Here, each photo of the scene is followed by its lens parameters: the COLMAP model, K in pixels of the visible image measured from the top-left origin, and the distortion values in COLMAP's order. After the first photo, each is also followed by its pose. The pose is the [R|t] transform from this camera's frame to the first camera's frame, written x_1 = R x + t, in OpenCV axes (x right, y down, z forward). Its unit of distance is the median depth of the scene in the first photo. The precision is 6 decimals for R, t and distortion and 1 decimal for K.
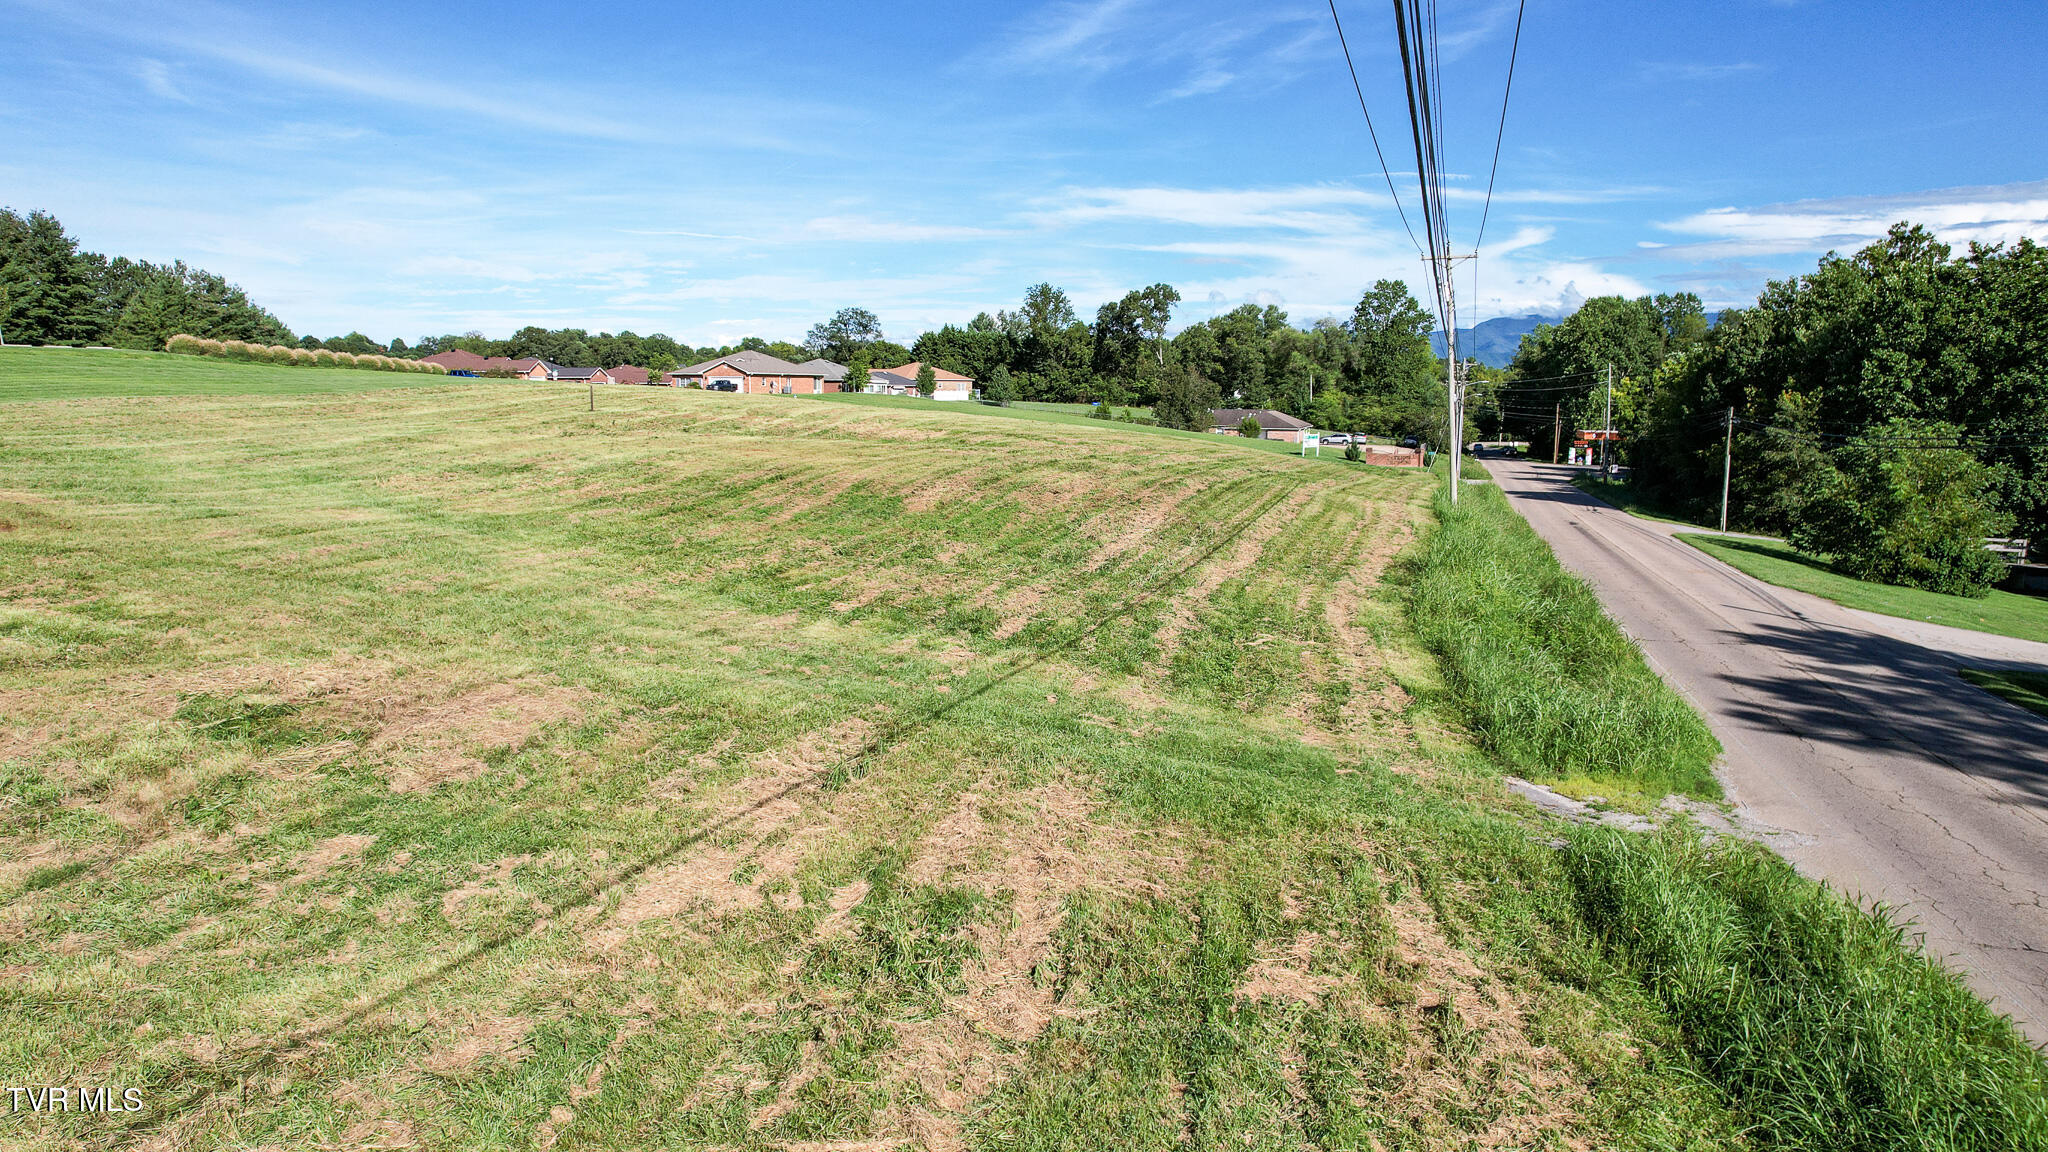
lens RADIAL K [[1313.1, 0, 1047.9], [0, 1313.1, 581.9], [0, 0, 1]] dist [-0.066826, 0.060265]
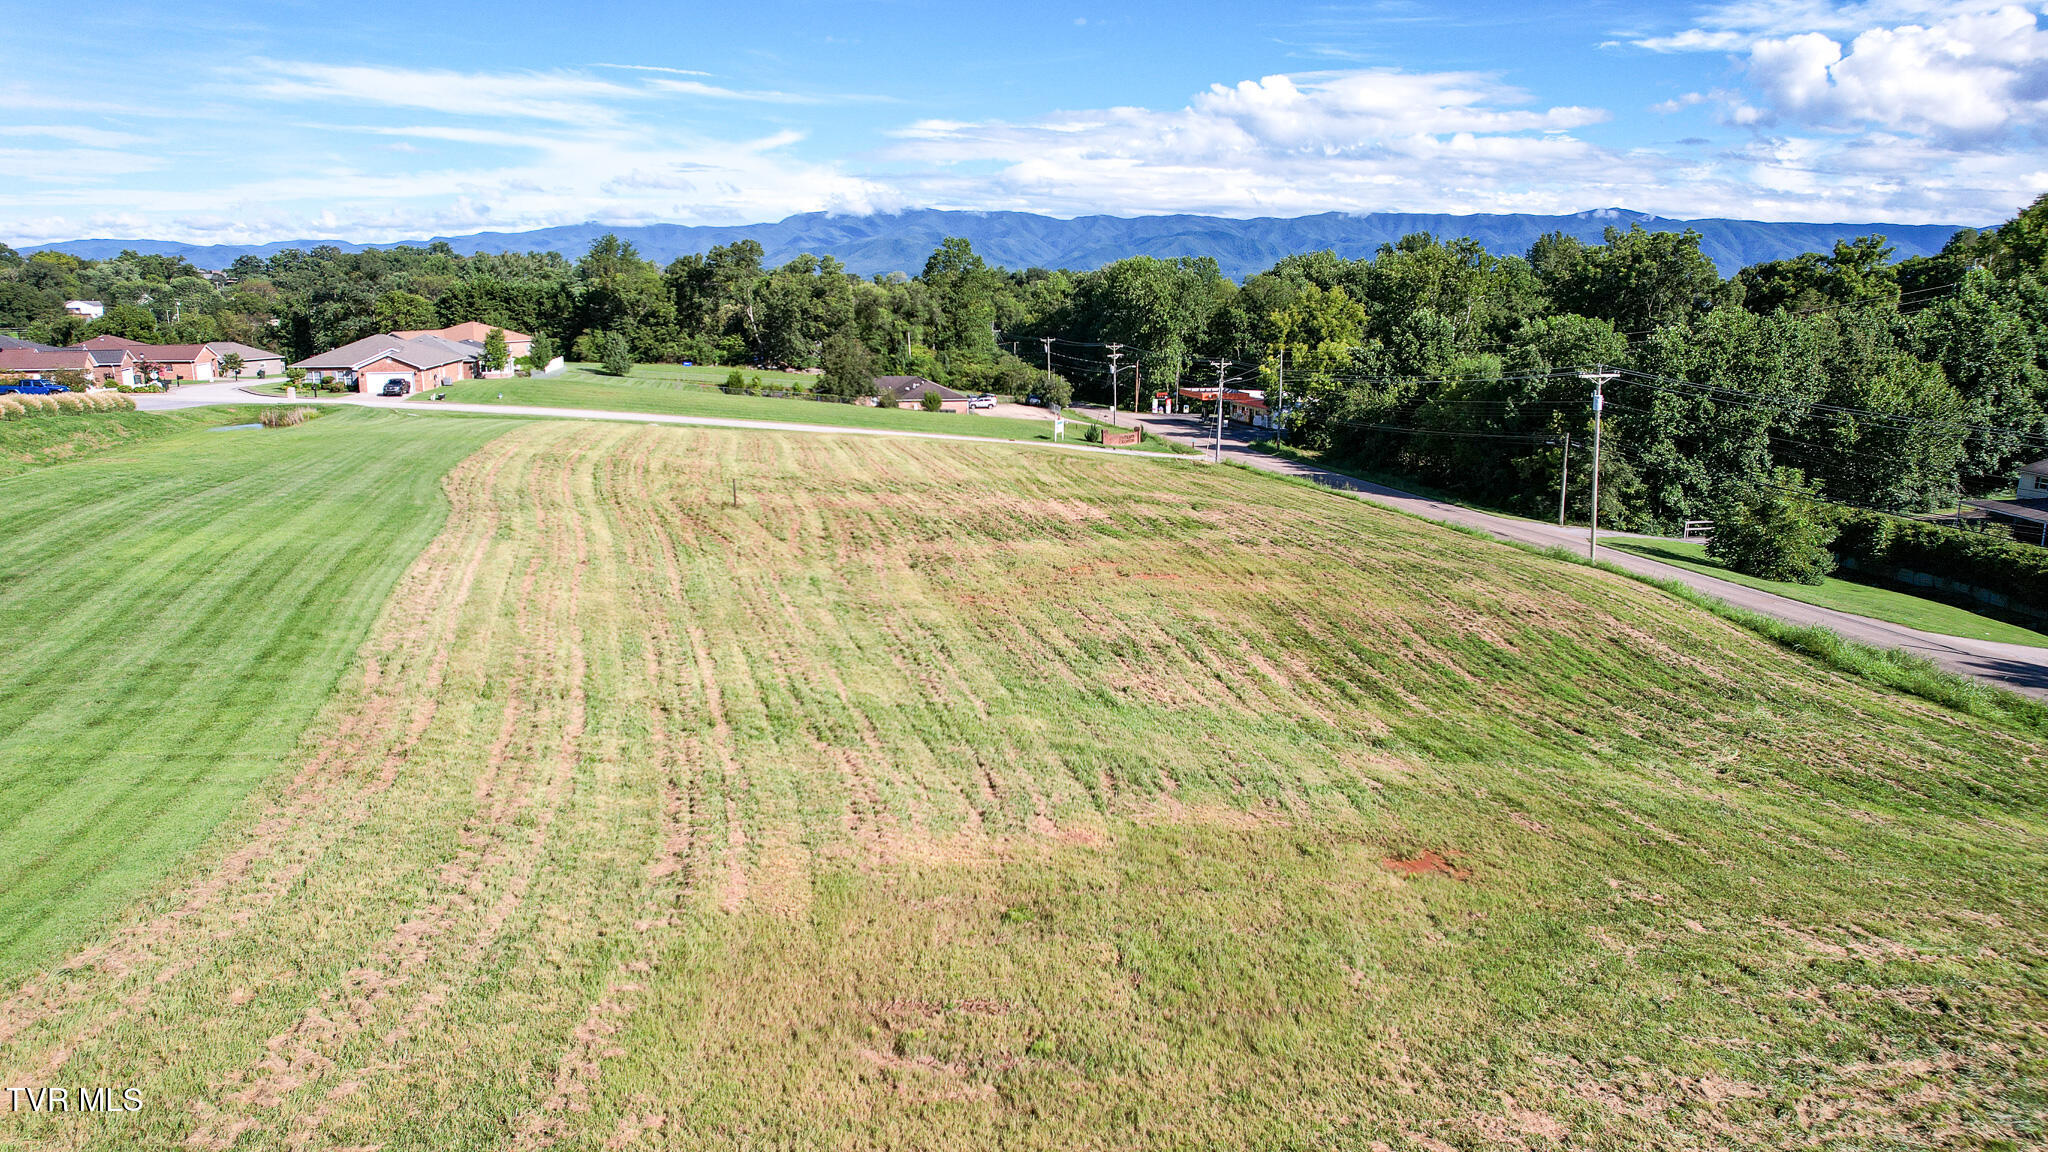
lens RADIAL K [[1313.1, 0, 1033.8], [0, 1313.1, 596.0], [0, 0, 1]] dist [-0.066826, 0.060265]
pose [[0.878731, -0.108165, 0.464899, -0.111577], [0.066706, 0.992256, 0.104776, -0.027255], [-0.472632, -0.061058, 0.879142, 0.014053]]
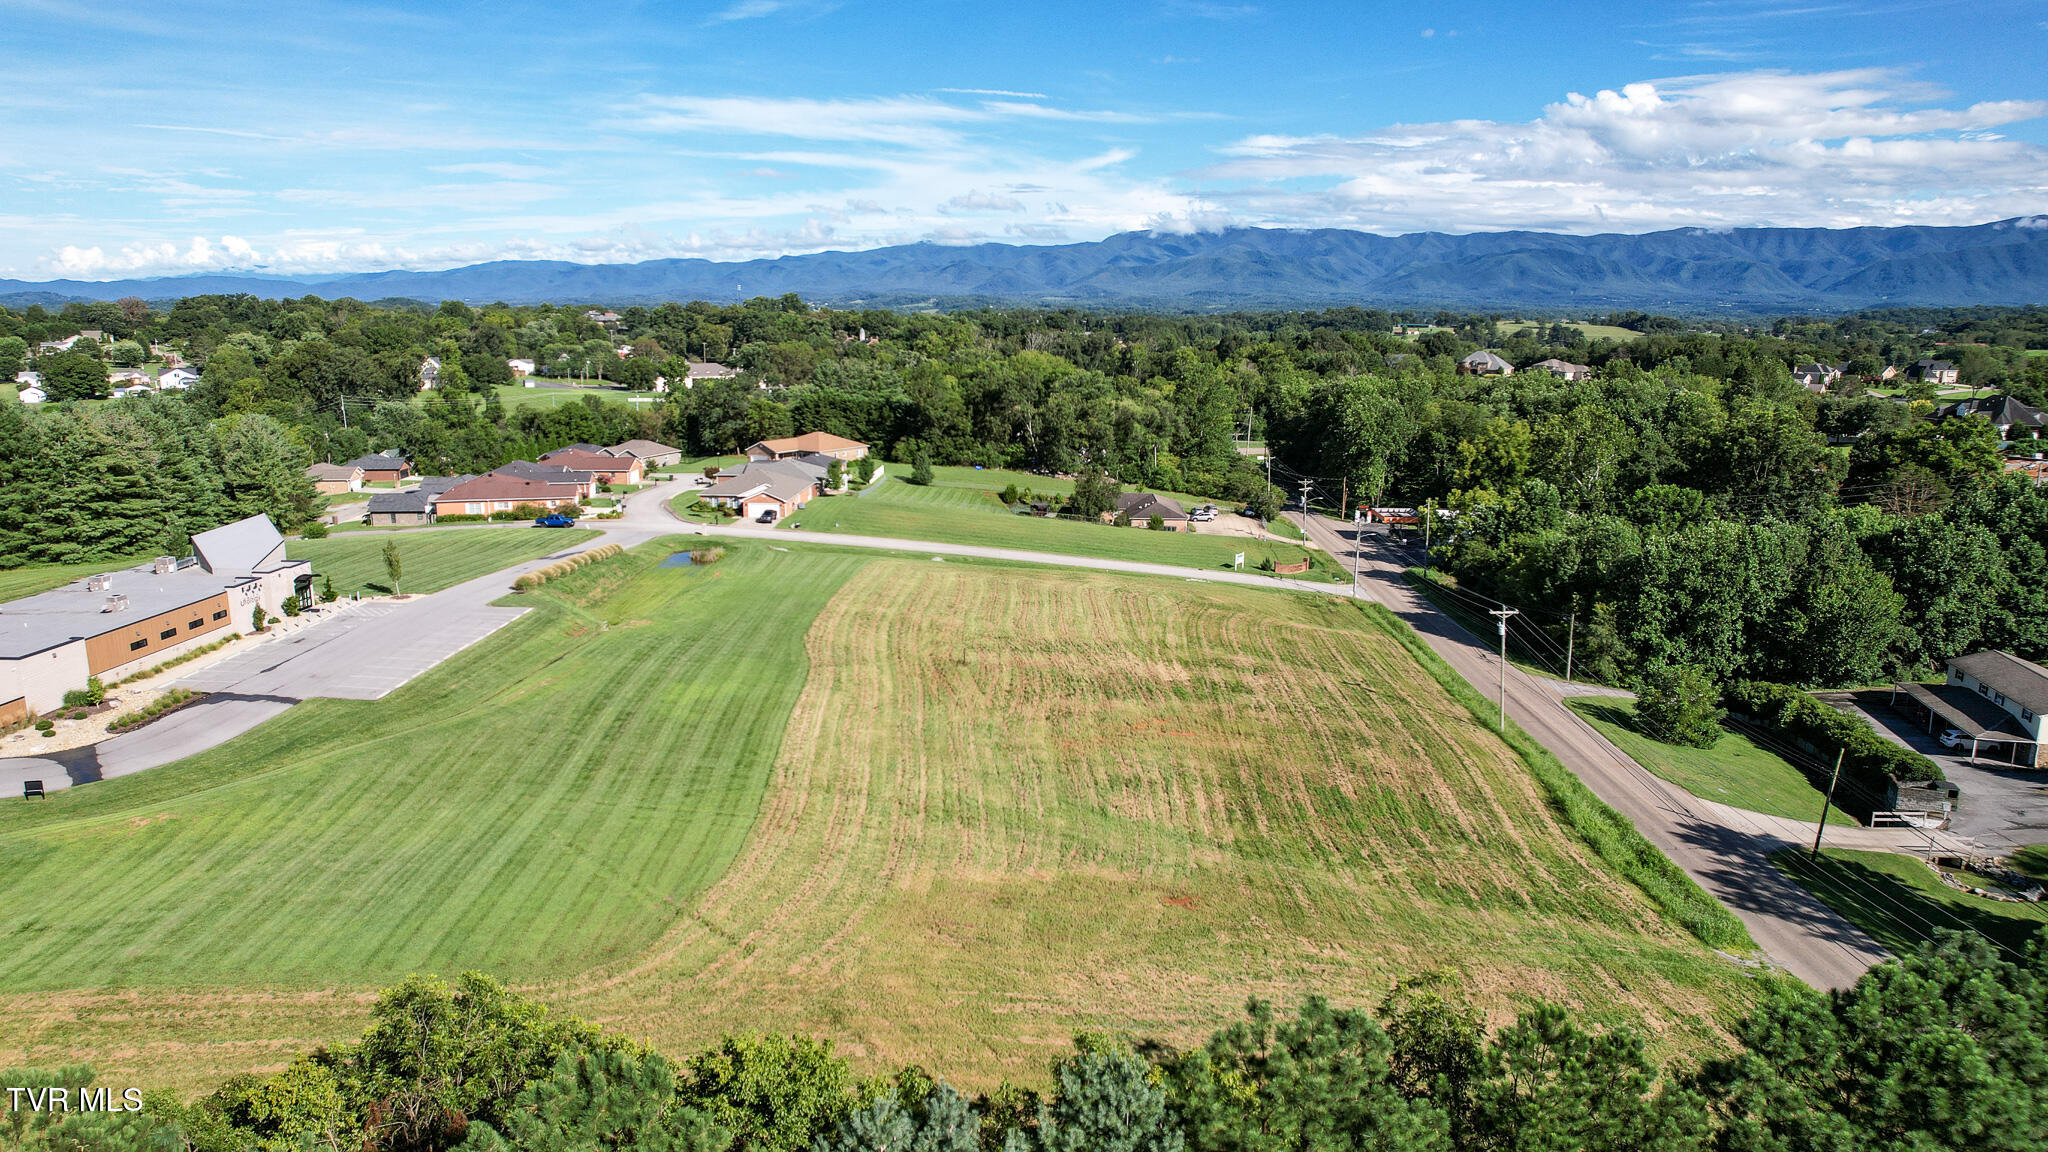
lens RADIAL K [[1313.1, 0, 1037.8], [0, 1313.1, 585.0], [0, 0, 1]] dist [-0.066826, 0.060265]
pose [[0.965372, -0.049765, 0.256086, -0.124040], [0.031972, 0.996806, 0.073184, -0.062610], [-0.258910, -0.062463, 0.963880, -0.105379]]
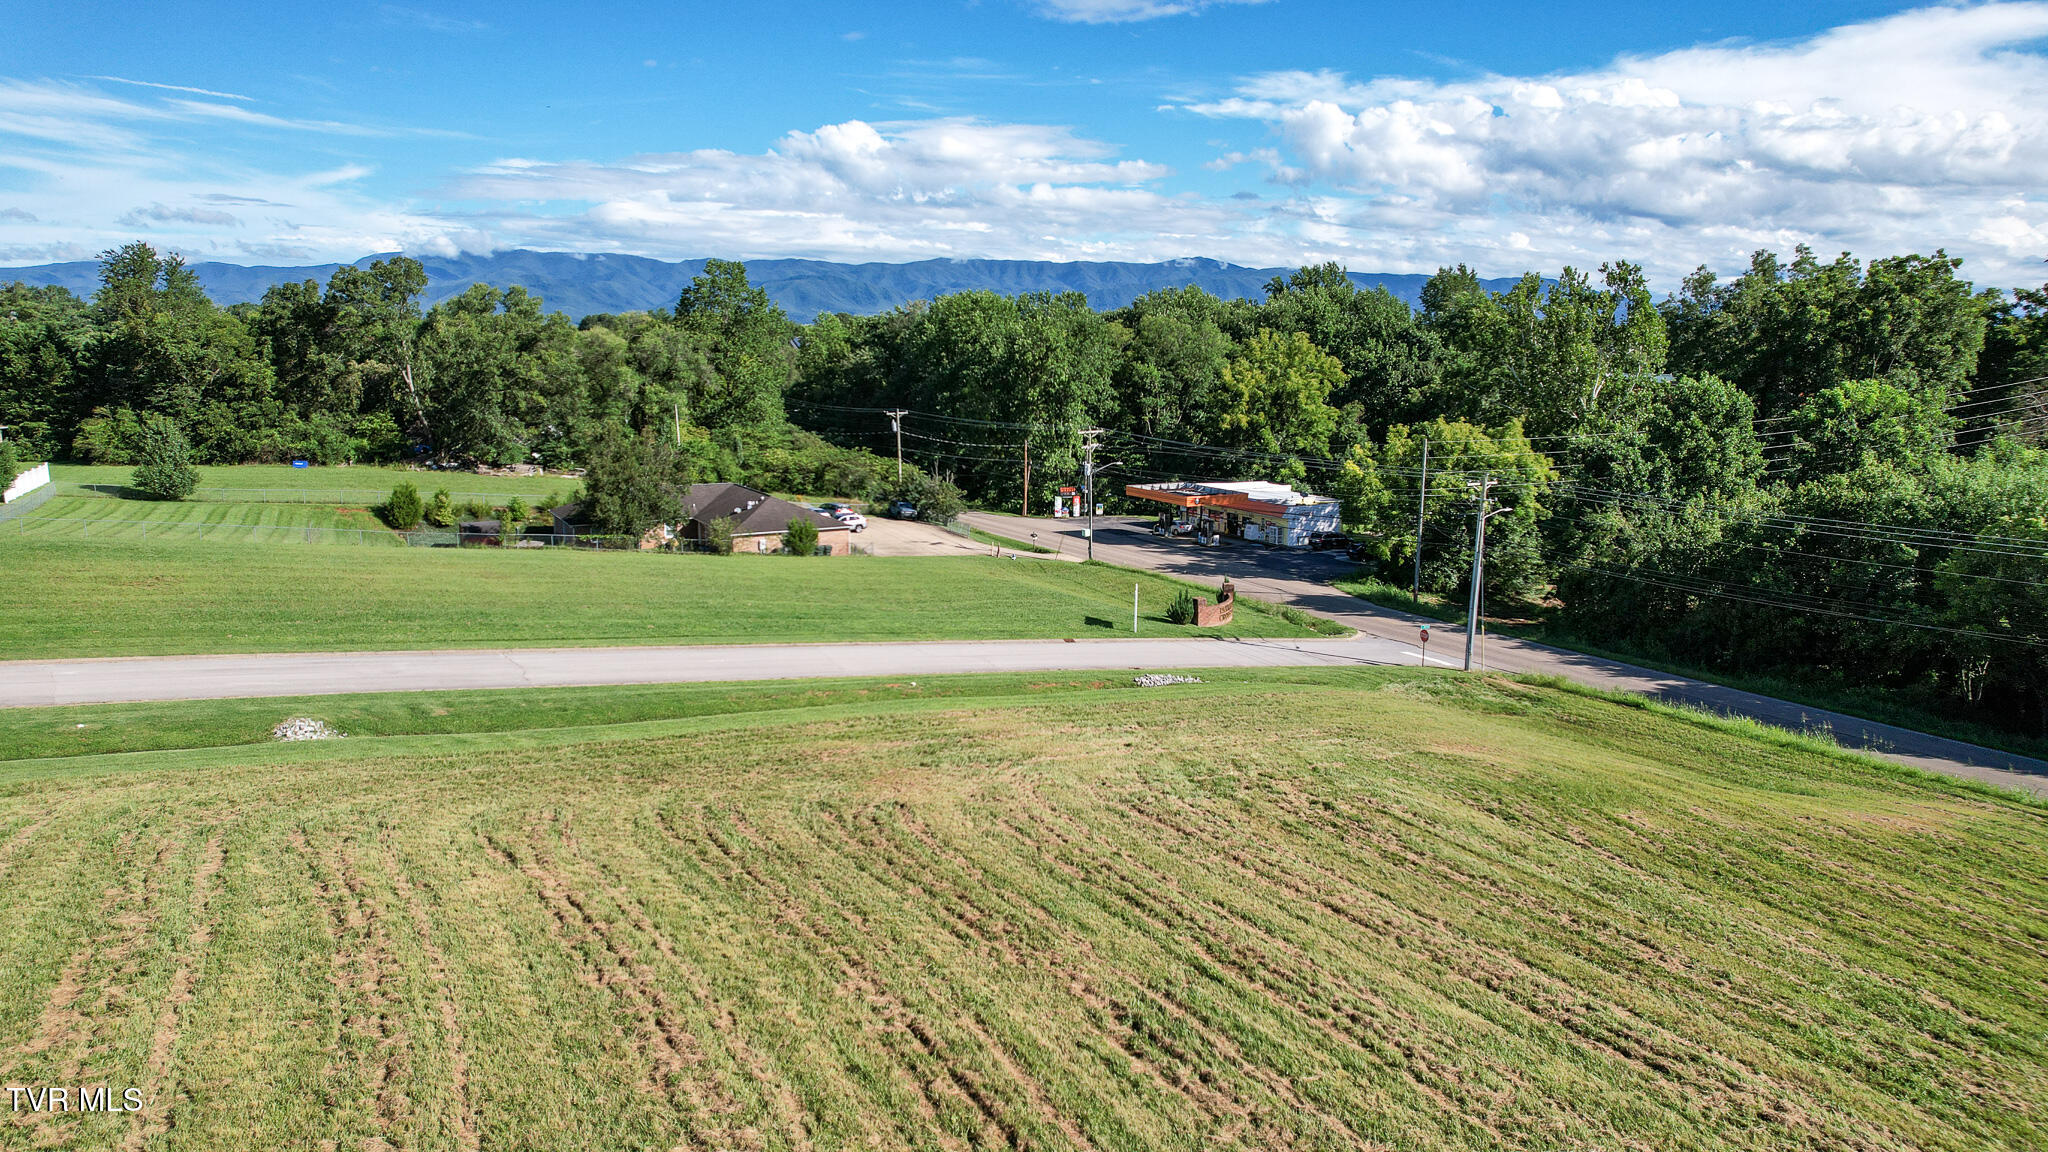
lens RADIAL K [[1313.1, 0, 1019.5], [0, 1313.1, 588.6], [0, 0, 1]] dist [-0.066826, 0.060265]
pose [[0.708501, -0.133563, 0.692955, -0.075597], [0.097587, 0.991036, 0.091240, -0.056338], [-0.698930, 0.002980, 0.715184, 0.208612]]
